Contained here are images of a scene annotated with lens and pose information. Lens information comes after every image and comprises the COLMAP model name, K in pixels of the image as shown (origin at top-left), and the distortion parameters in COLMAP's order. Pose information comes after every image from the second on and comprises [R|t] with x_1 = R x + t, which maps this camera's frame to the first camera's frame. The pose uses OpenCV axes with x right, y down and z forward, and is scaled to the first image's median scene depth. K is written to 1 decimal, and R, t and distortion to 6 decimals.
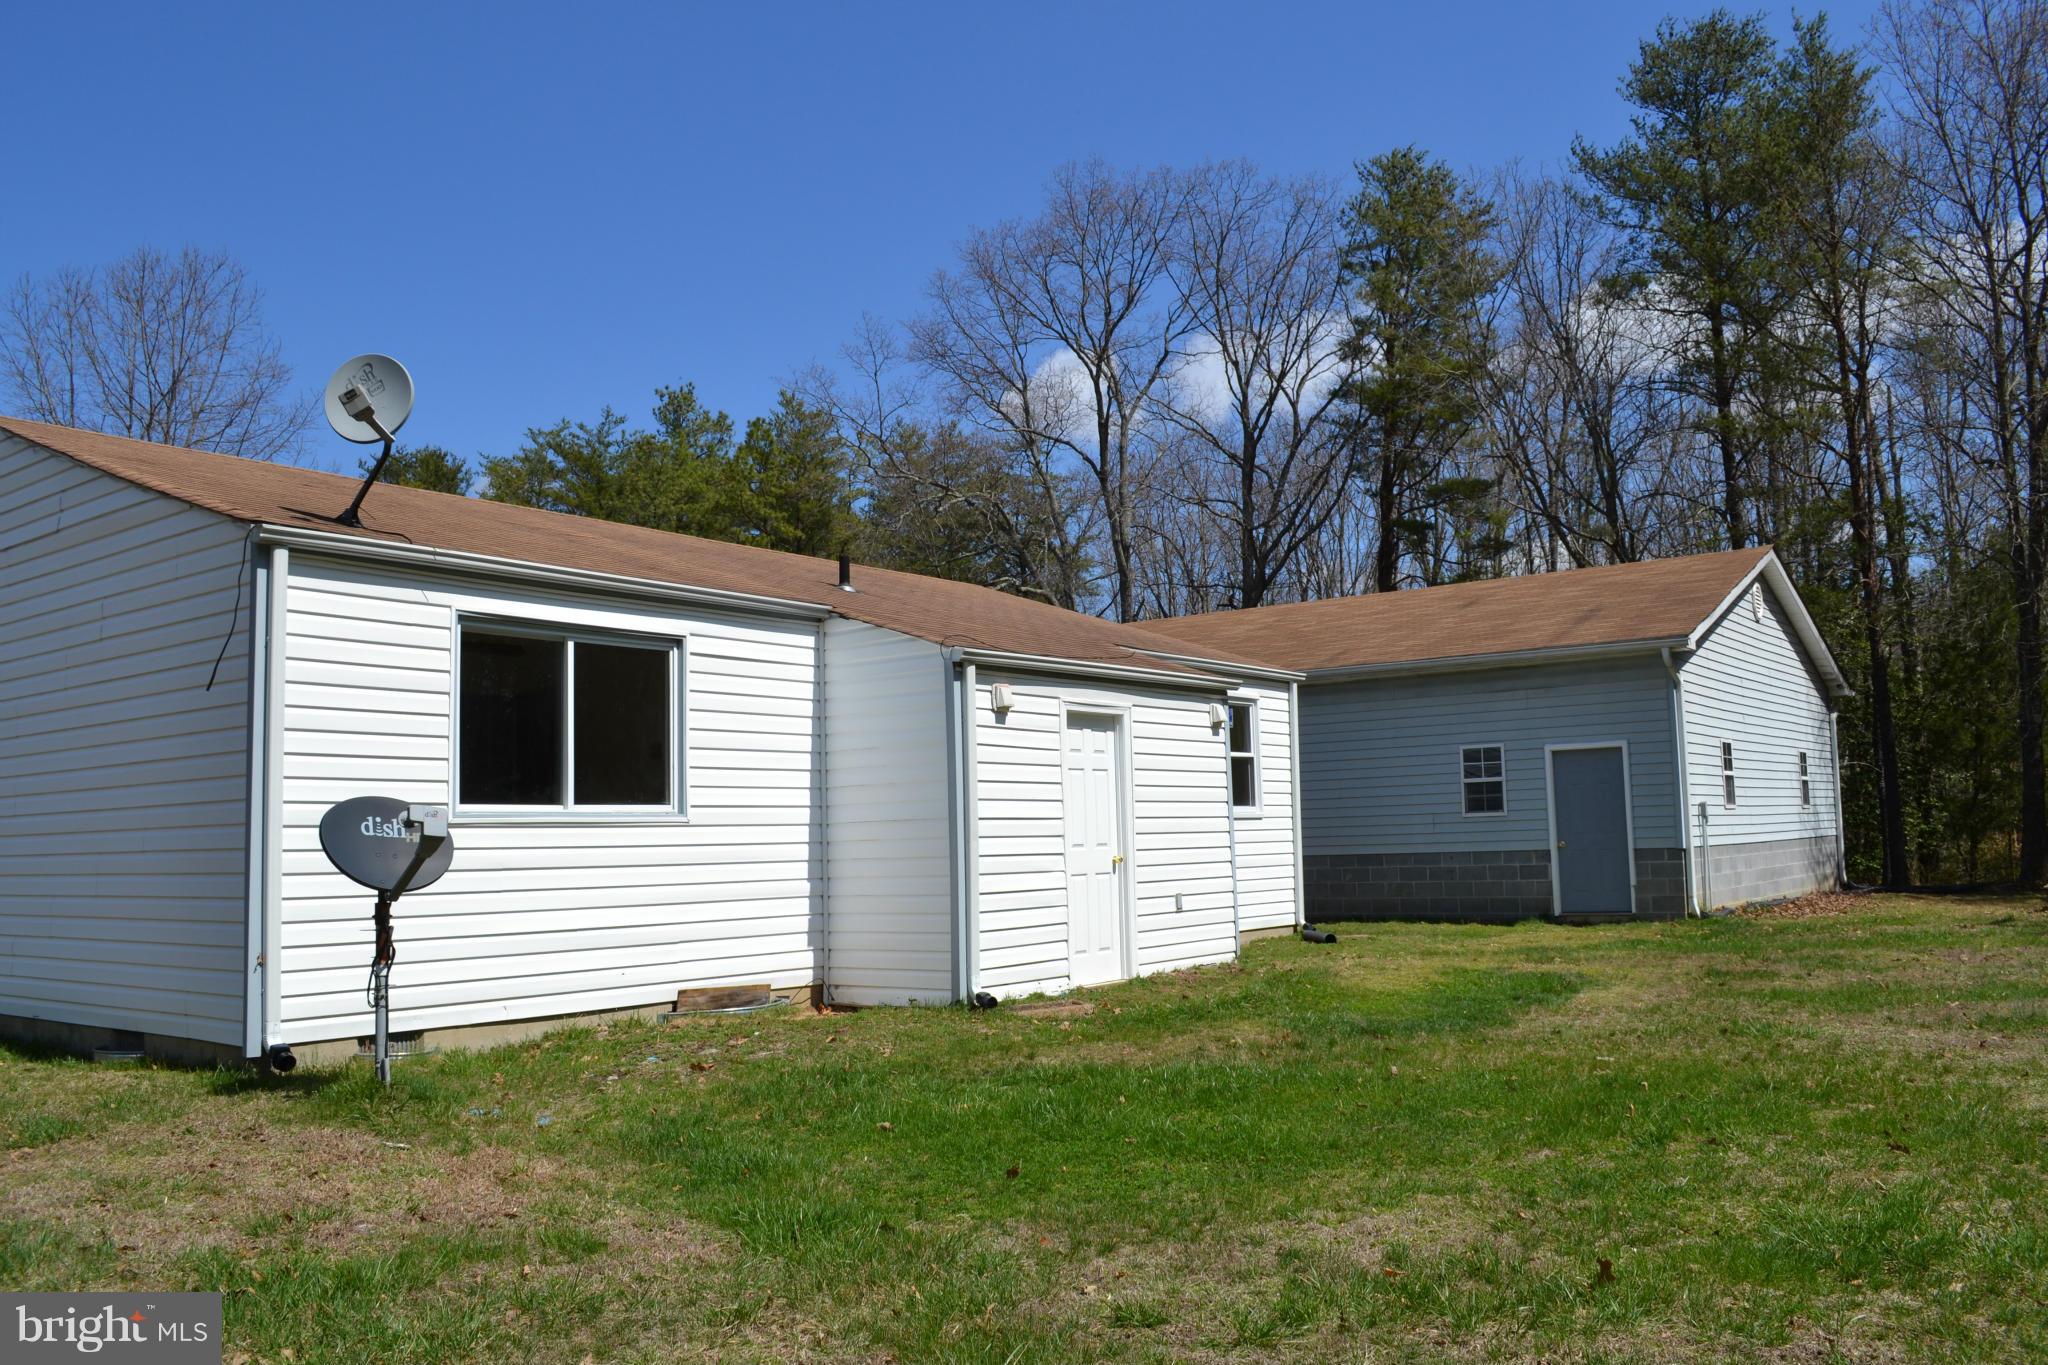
lens RADIAL K [[1628.5, 0, 1024.0], [0, 1628.5, 682.5], [0, 0, 1]] dist [-0.086948, -0.000010]
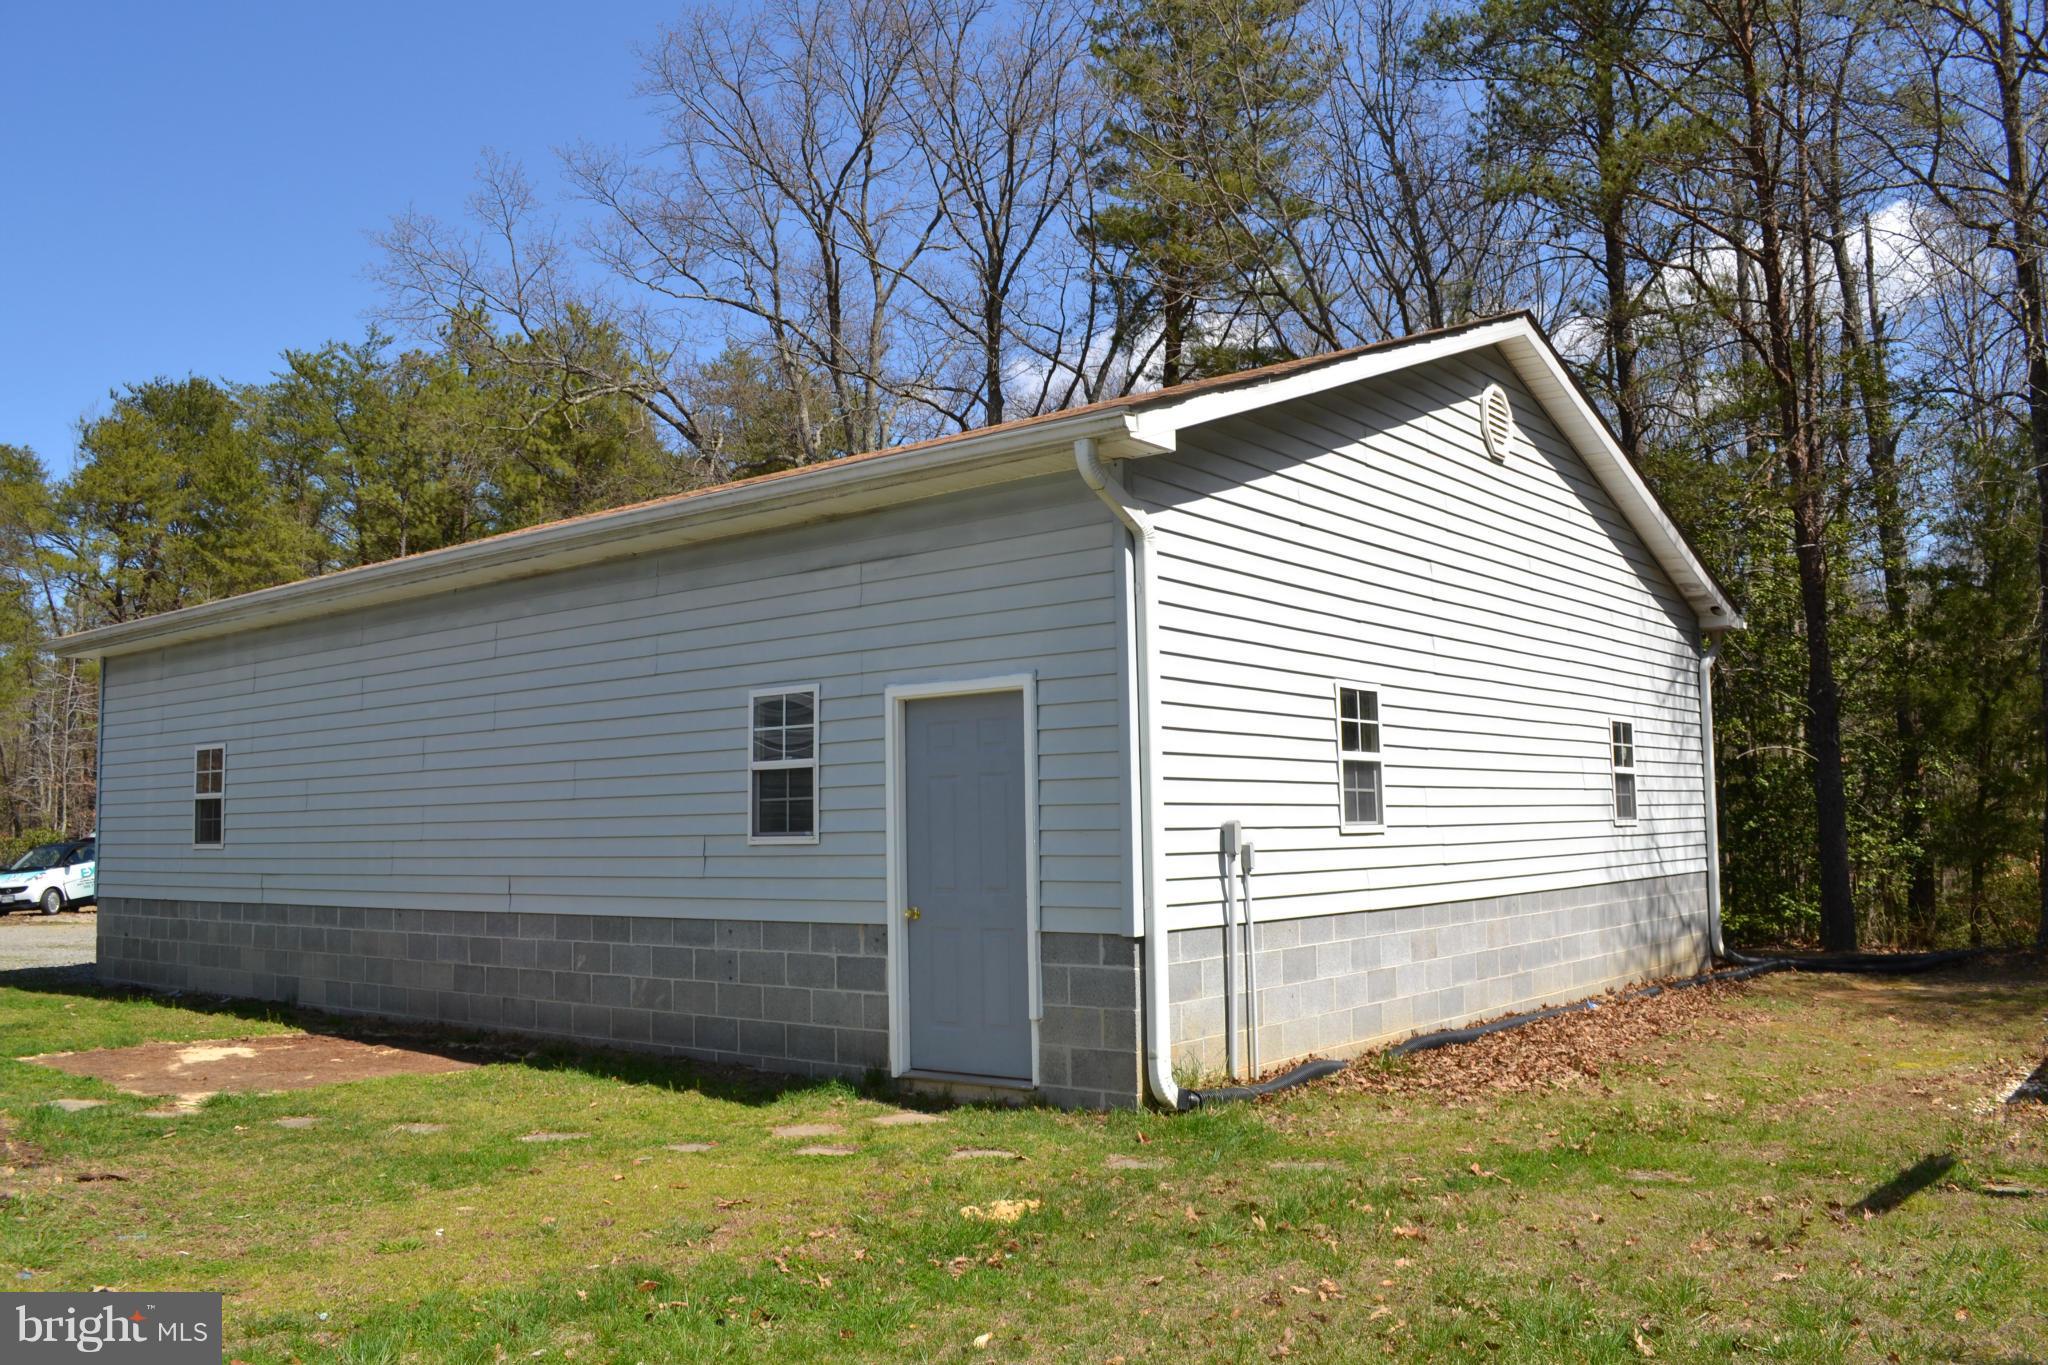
lens RADIAL K [[1628.5, 0, 1024.0], [0, 1628.5, 682.5], [0, 0, 1]] dist [-0.086948, -0.000010]
pose [[0.999553, 0.006226, -0.029248, 0.359184], [-0.006021, 0.999957, 0.007100, 0.032894], [0.029291, -0.006921, 0.999547, 0.534419]]
